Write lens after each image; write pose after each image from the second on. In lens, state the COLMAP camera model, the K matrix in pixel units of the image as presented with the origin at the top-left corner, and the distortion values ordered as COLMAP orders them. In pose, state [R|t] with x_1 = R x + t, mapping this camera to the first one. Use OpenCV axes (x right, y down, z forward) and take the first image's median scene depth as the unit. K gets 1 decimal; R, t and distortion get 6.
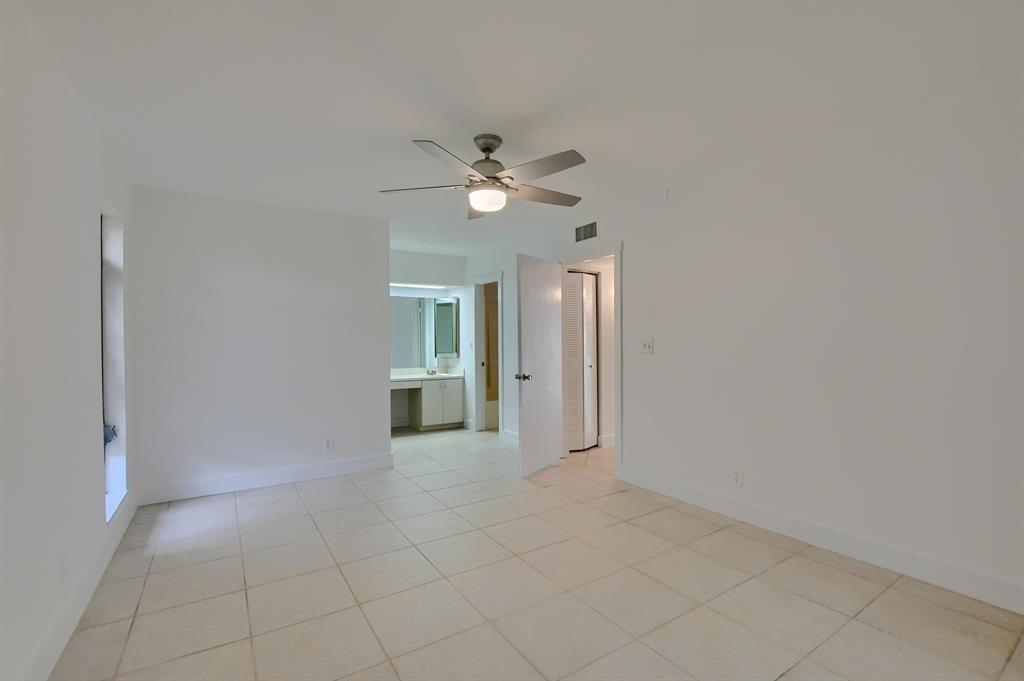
lens RADIAL K [[453.5, 0, 512.0], [0, 453.5, 340.5], [0, 0, 1]] dist [-0.022552, 0.000738]
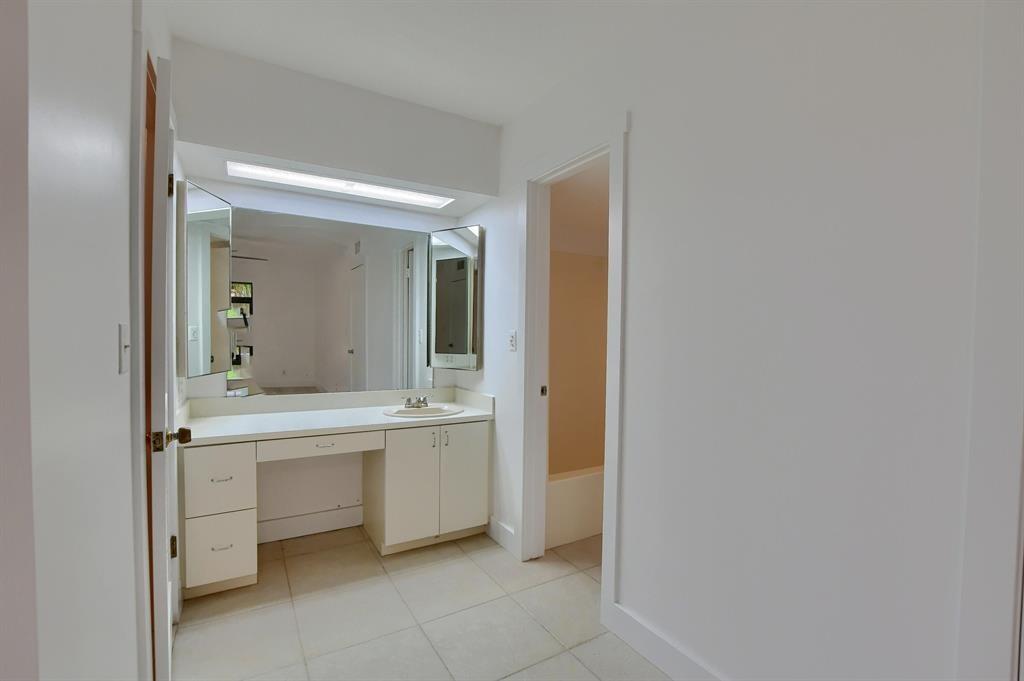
lens RADIAL K [[453.5, 0, 512.0], [0, 453.5, 340.5], [0, 0, 1]] dist [-0.022552, 0.000738]
pose [[0.999180, 0.022450, -0.033682, -0.076554], [-0.021714, 0.999521, 0.022042, 0.001038], [0.034160, -0.021293, 0.999190, 0.590850]]
